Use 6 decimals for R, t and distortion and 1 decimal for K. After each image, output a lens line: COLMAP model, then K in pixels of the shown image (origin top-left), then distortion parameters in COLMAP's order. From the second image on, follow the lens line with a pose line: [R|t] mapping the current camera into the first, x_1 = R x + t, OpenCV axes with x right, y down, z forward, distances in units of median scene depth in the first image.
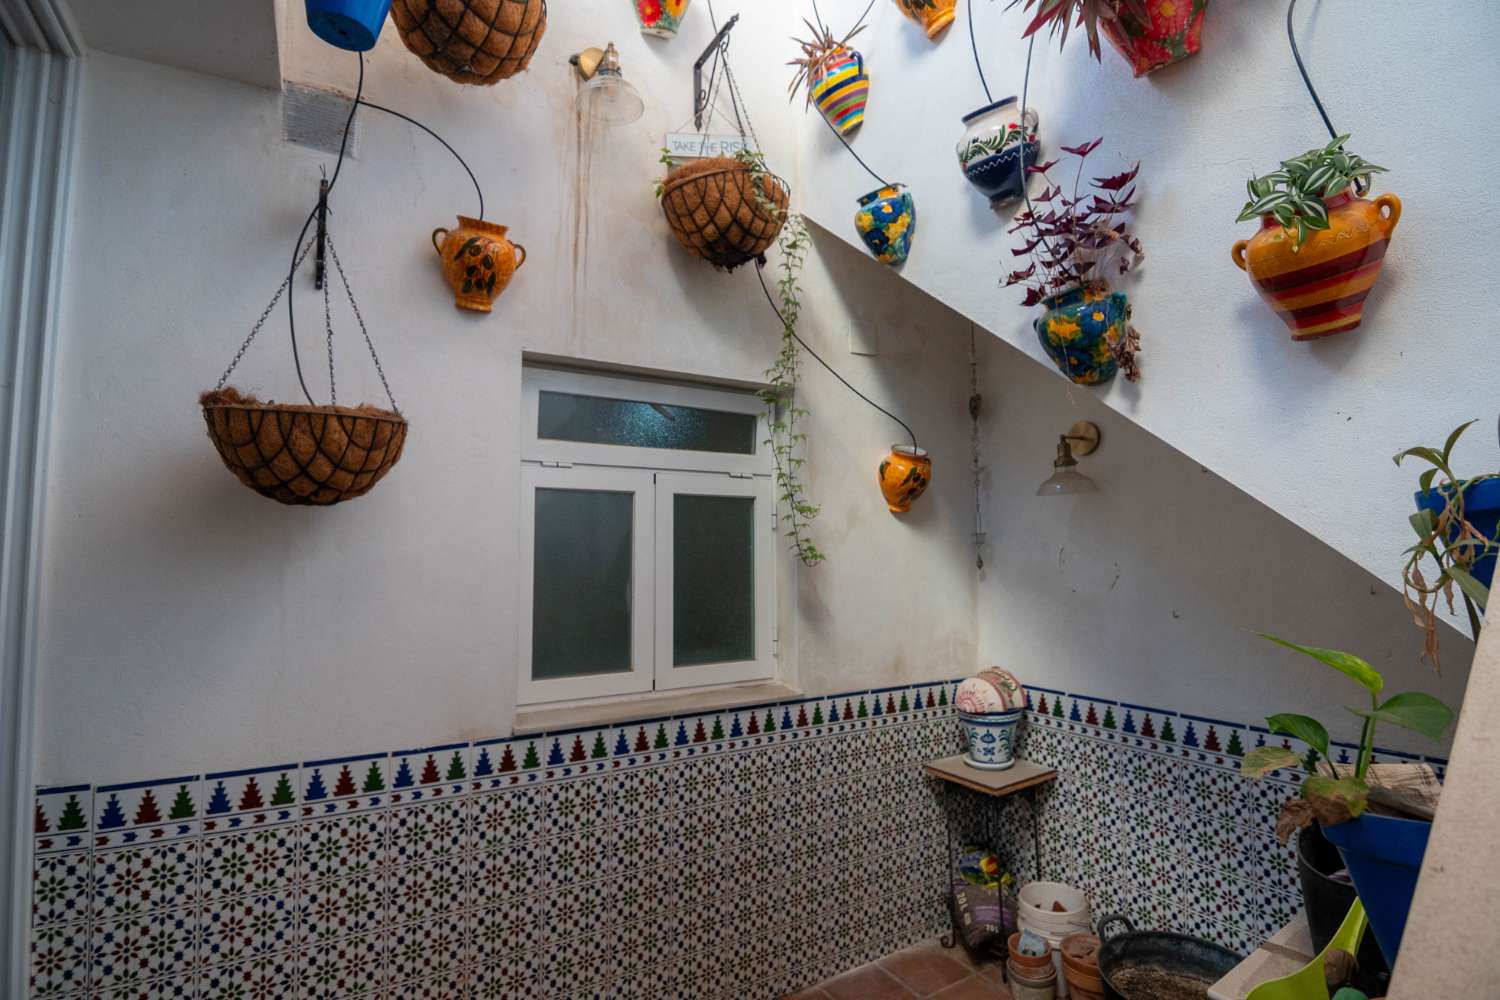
lens RADIAL K [[706.2, 0, 755.7], [0, 706.2, 496.2], [0, 0, 1]] dist [0.003715, 0.000323]
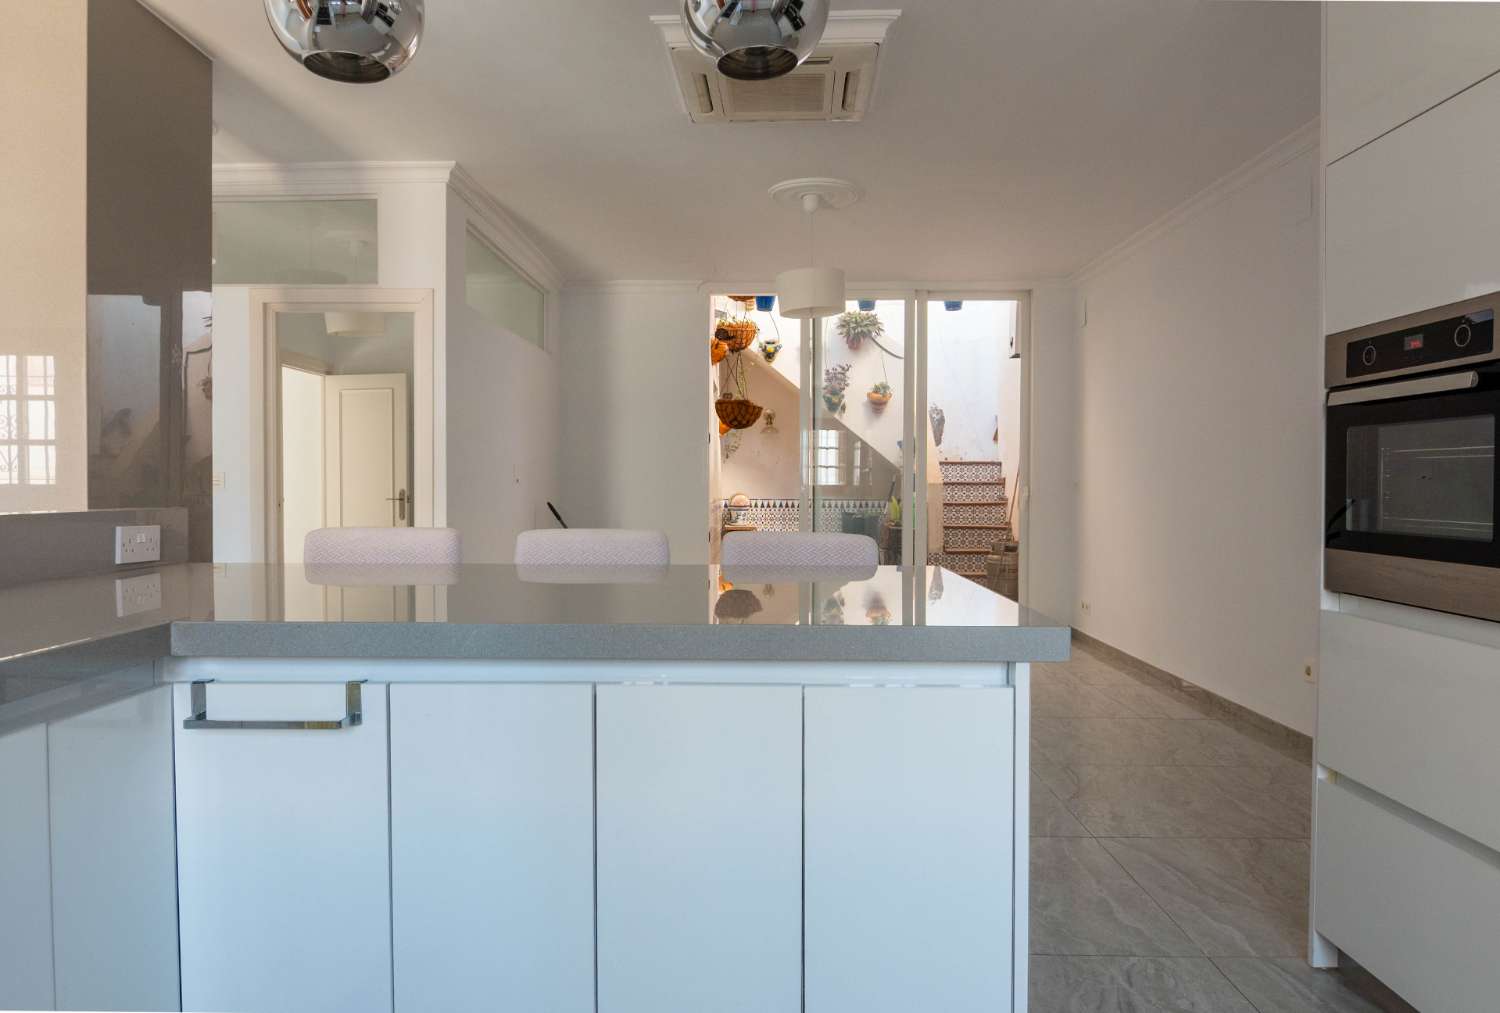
lens RADIAL K [[951.5, 0, 736.9], [0, 951.5, 509.2], [0, 0, 1]] dist [-0.001619, -0.010125]
pose [[0.543027, -0.009000, 0.839667, -3.278757], [-0.081909, 0.994606, 0.063632, 0.080076], [-0.835711, -0.103331, 0.539361, -1.198142]]
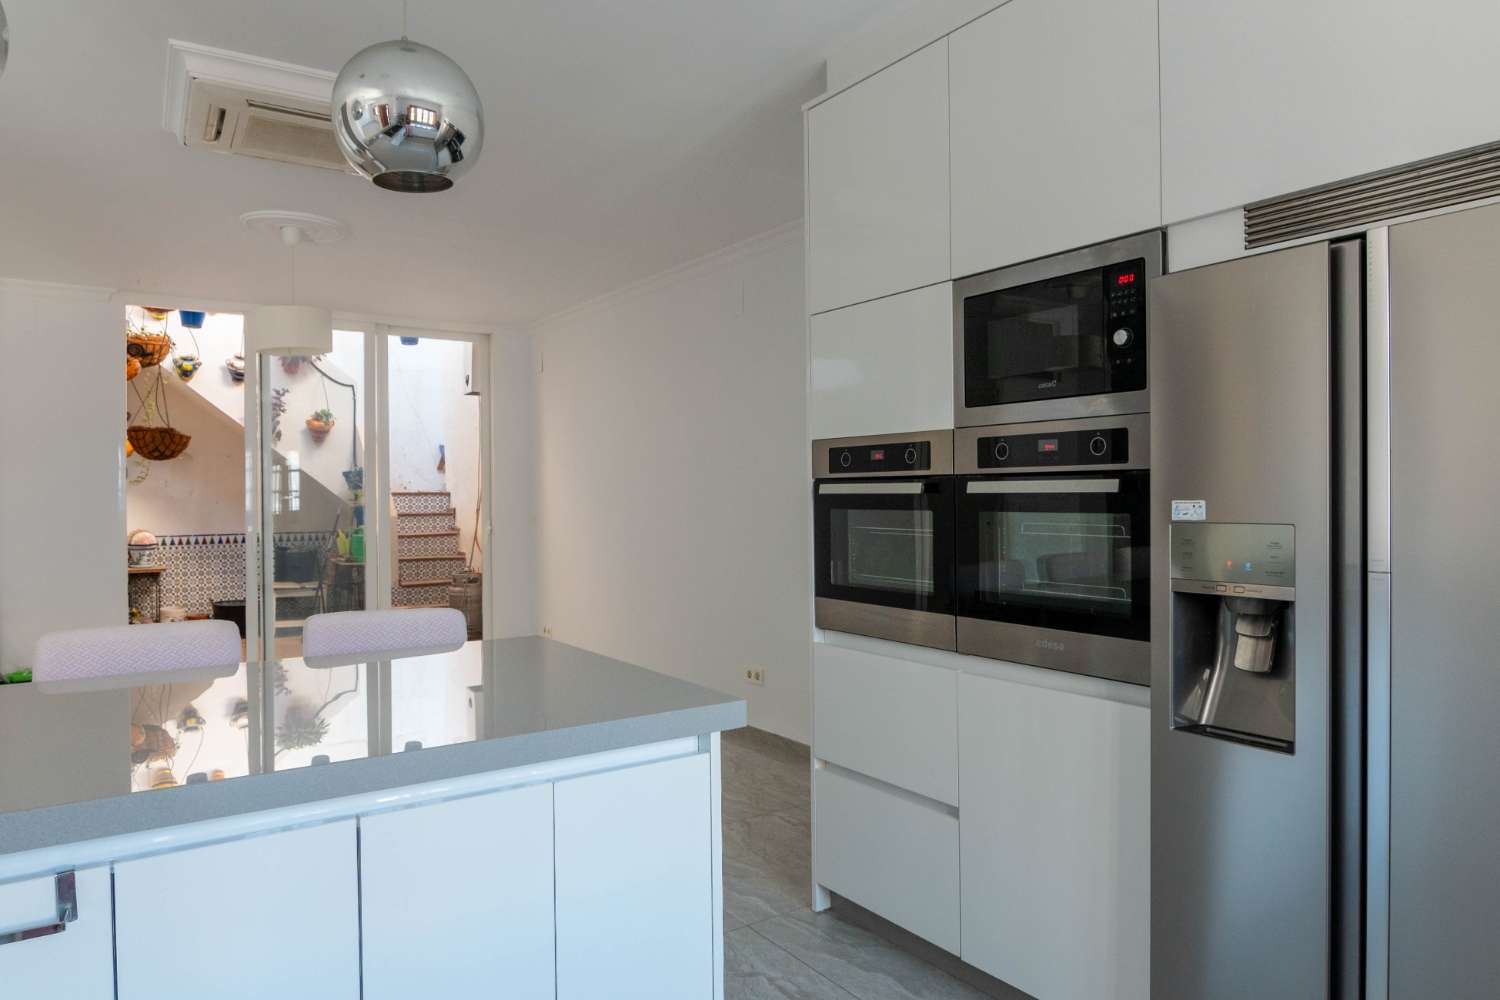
lens RADIAL K [[951.5, 0, 746.0], [0, 951.5, 494.1], [0, 0, 1]] dist [-0.001619, -0.010125]
pose [[-0.050861, 0.011918, 0.998635, -3.446980], [-0.077739, 0.996848, -0.015856, 0.019545], [-0.995676, -0.078439, -0.049775, -1.009516]]
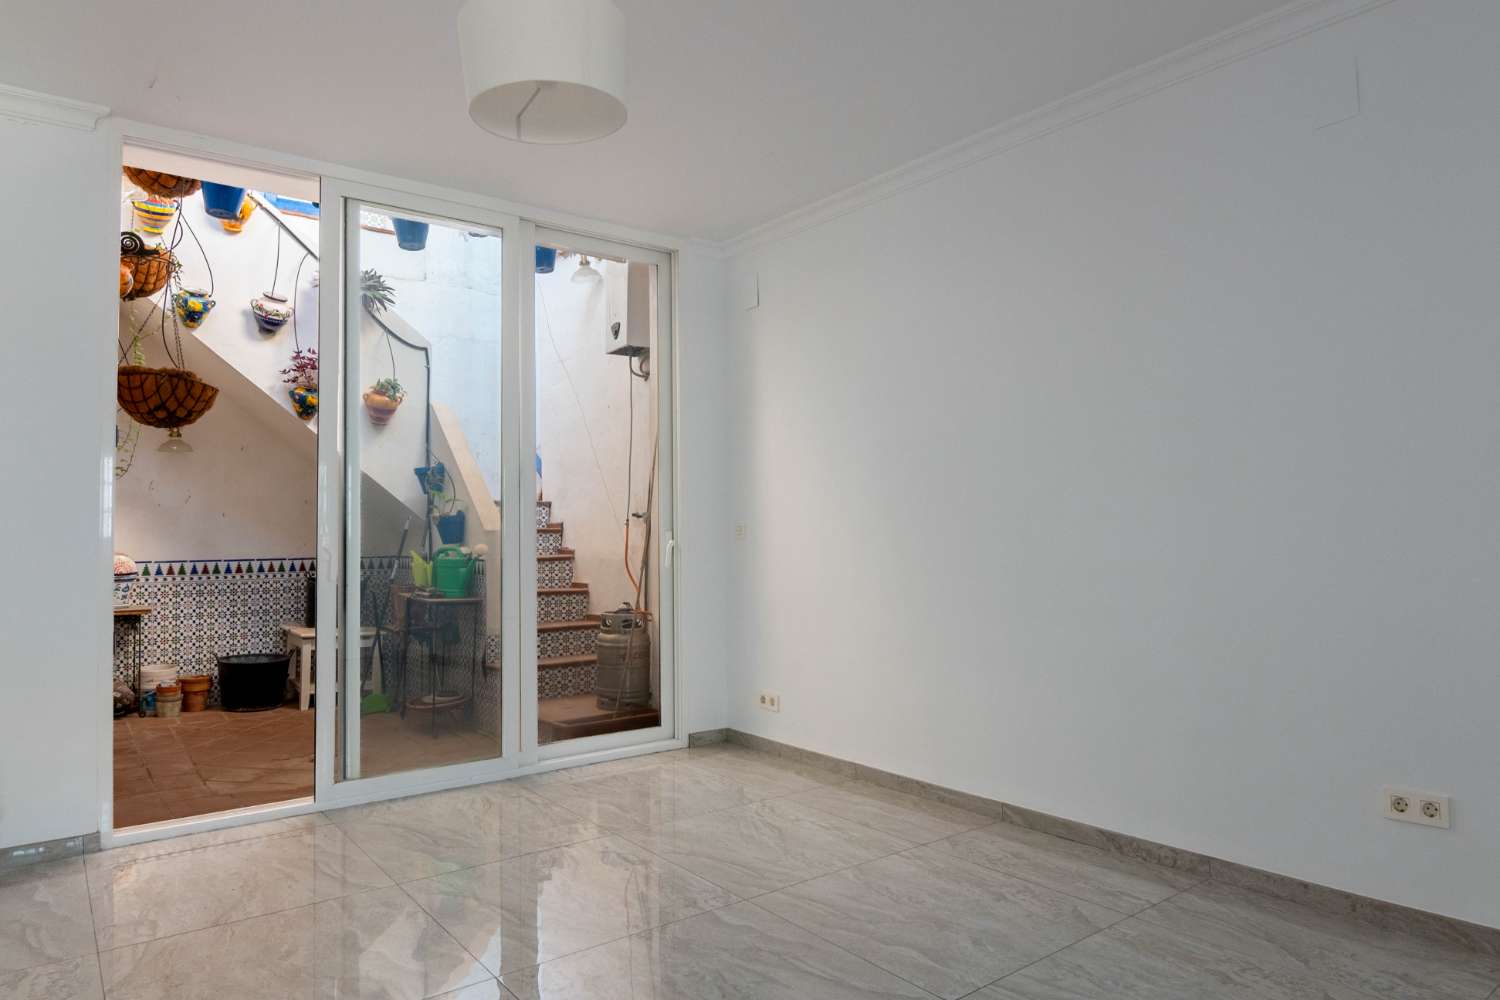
lens RADIAL K [[918.6, 0, 735.6], [0, 918.6, 499.9], [0, 0, 1]] dist [0.007523, -0.019296]
pose [[-0.107292, 0.051600, 0.992888, -2.216070], [-0.074294, 0.995444, -0.059762, 0.169472], [-0.991448, -0.080177, -0.102970, -0.221313]]
